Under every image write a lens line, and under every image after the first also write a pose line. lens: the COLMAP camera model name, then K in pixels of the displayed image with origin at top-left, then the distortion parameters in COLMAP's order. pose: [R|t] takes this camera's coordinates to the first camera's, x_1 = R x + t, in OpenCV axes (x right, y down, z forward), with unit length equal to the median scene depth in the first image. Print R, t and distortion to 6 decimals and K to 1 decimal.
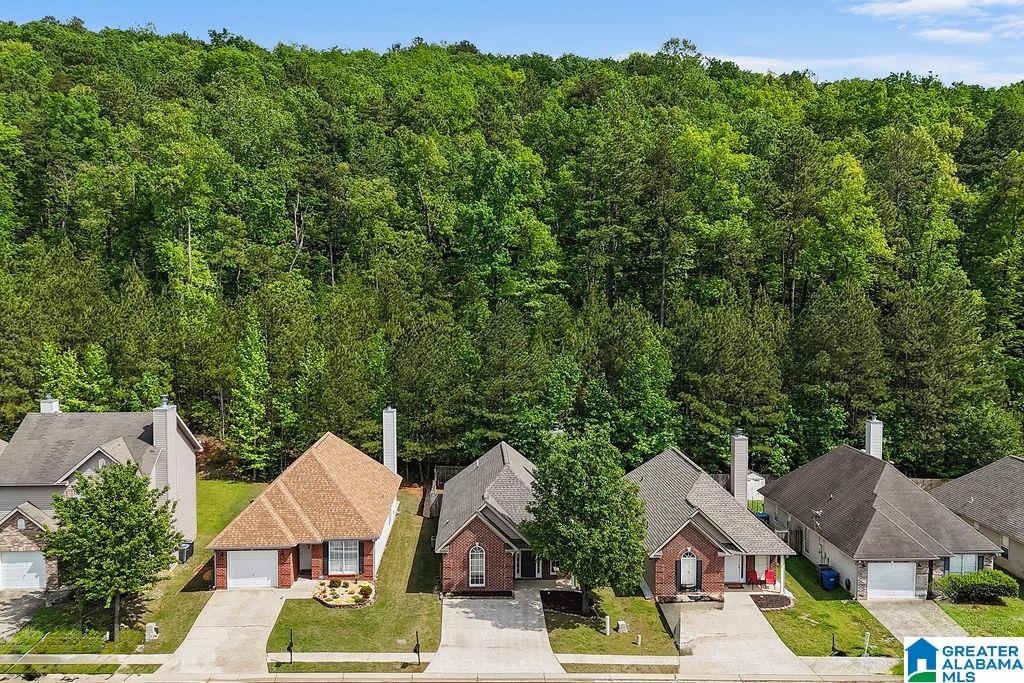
lens RADIAL K [[892.4, 0, 512.0], [0, 892.4, 341.5], [0, 0, 1]] dist [0.098983, -0.144312]
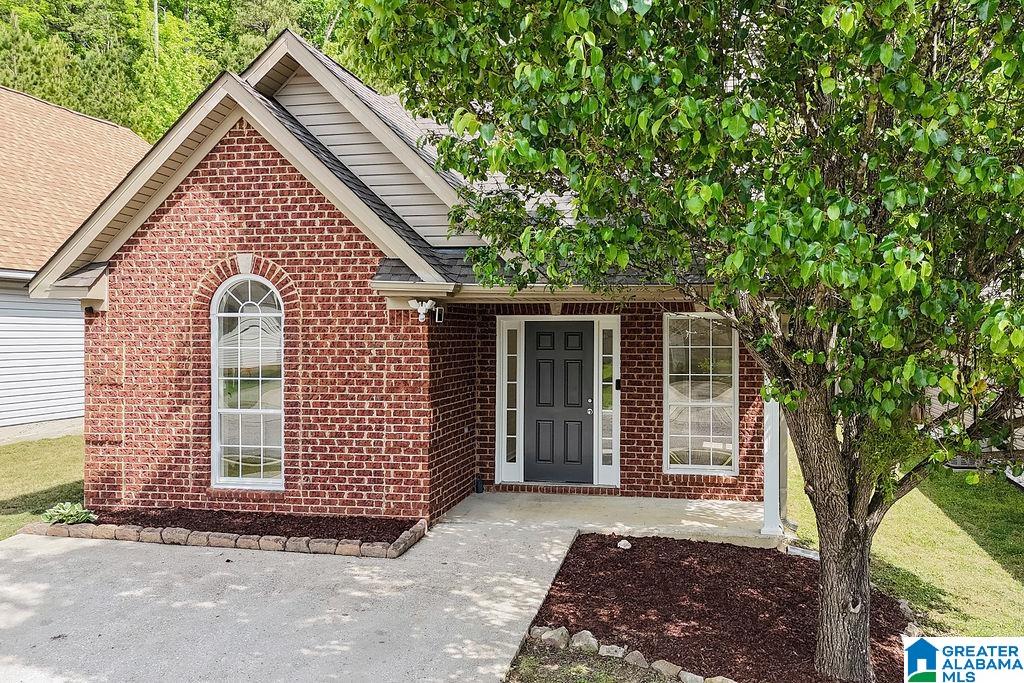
lens RADIAL K [[894.0, 0, 556.6], [0, 894.0, 341.7], [0, 0, 1]] dist [0.007614, -0.003870]
pose [[0.974882, 0.001351, -0.222717, 0.066501], [-0.013684, 0.998456, -0.053840, 0.251343], [0.222300, 0.055535, 0.973395, 0.832378]]
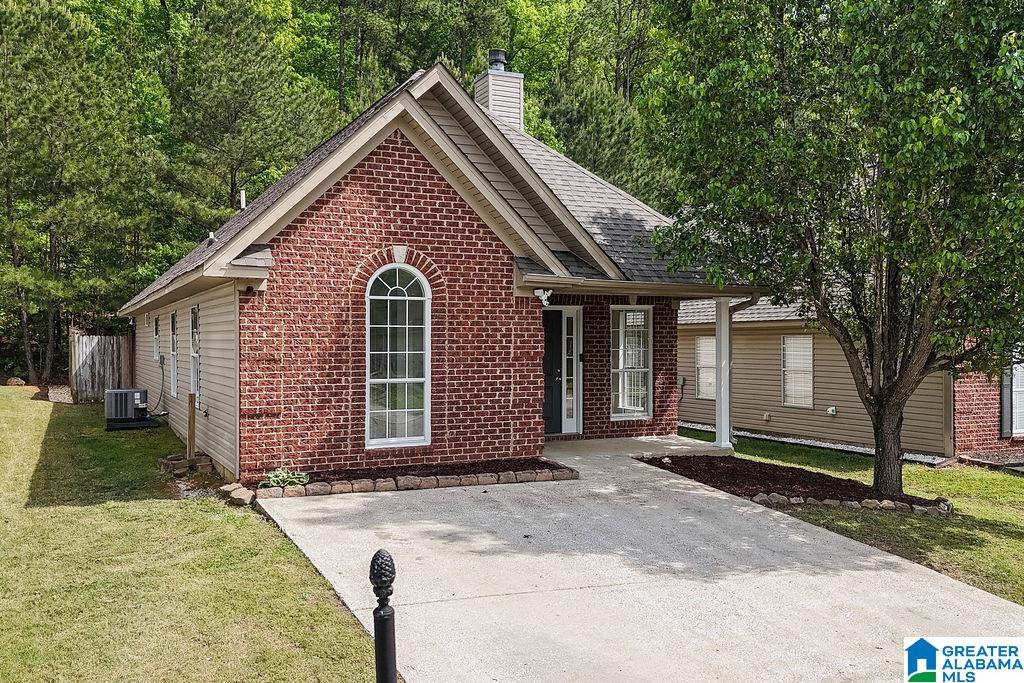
lens RADIAL K [[892.4, 0, 512.0], [0, 892.4, 341.5], [0, 0, 1]] dist [0.098983, -0.144312]
pose [[0.915538, -0.003896, 0.402212, -0.101979], [0.029974, 0.997834, -0.058562, 0.260940], [-0.401112, 0.065671, 0.913672, 0.788897]]
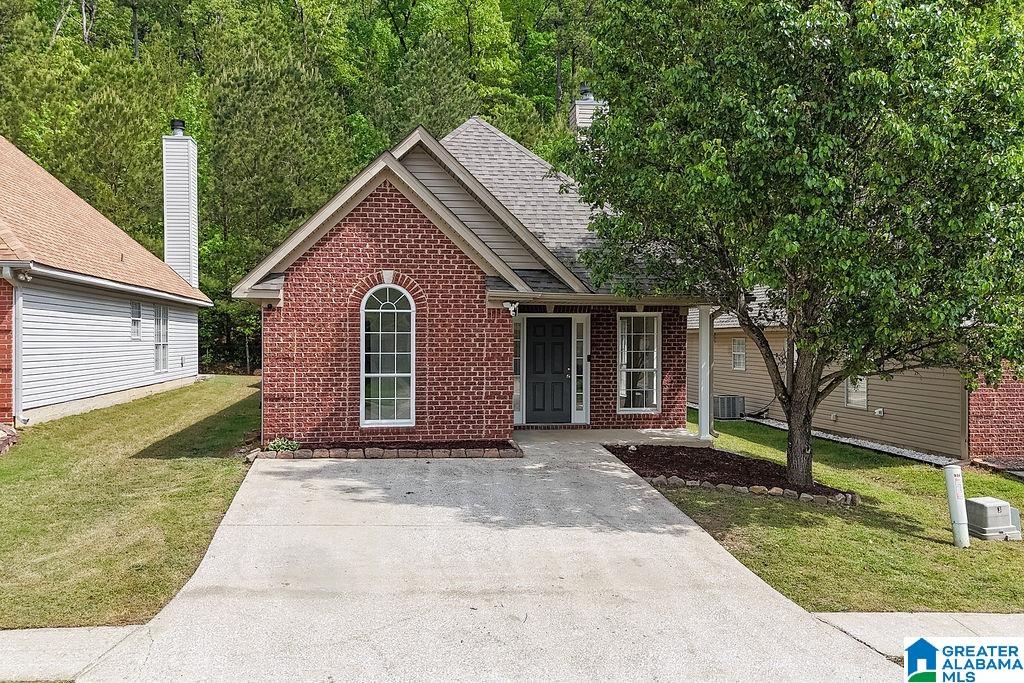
lens RADIAL K [[892.4, 0, 512.0], [0, 892.4, 341.5], [0, 0, 1]] dist [0.098983, -0.144312]
pose [[0.994431, -0.001084, 0.105388, -0.029621], [0.007550, 0.998111, -0.060977, 0.263742], [-0.105122, 0.061433, 0.992560, 0.716188]]
